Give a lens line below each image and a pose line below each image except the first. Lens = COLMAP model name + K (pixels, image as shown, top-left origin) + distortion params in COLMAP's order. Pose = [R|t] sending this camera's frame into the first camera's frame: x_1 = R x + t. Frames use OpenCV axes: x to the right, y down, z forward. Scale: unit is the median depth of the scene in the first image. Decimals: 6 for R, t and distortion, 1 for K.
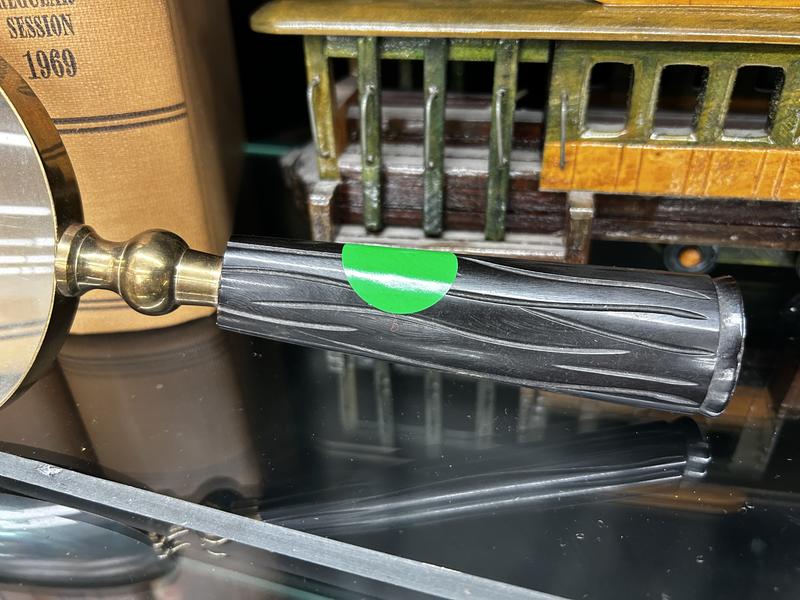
lens RADIAL K [[640.8, 0, 398.4], [0, 640.8, 289.9], [0, 0, 1]] dist [0.053465, -0.095403]
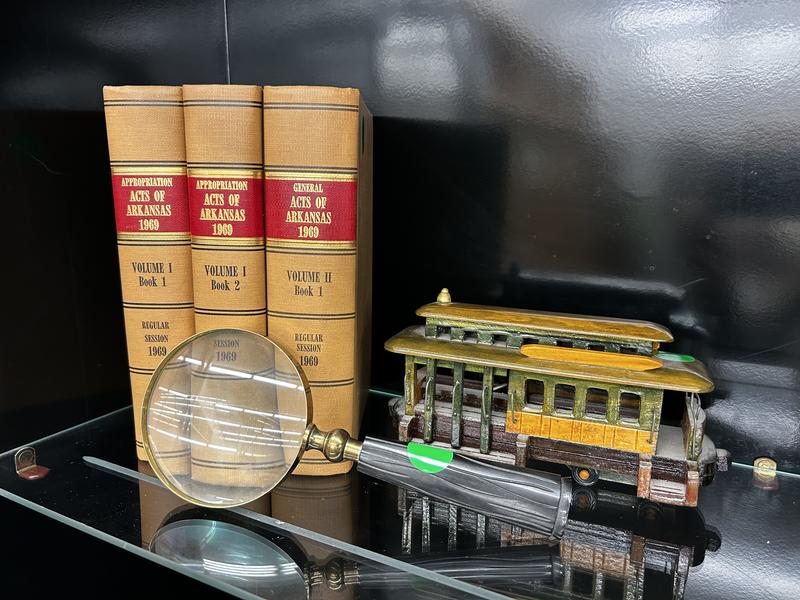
lens RADIAL K [[640.8, 0, 398.4], [0, 640.8, 289.9], [0, 0, 1]] dist [0.053465, -0.095403]
pose [[0.983176, 0.078126, -0.165107, 0.194853], [-0.129400, 0.935877, -0.327705, 0.159242], [0.128918, 0.343556, 0.930242, -1.258979]]
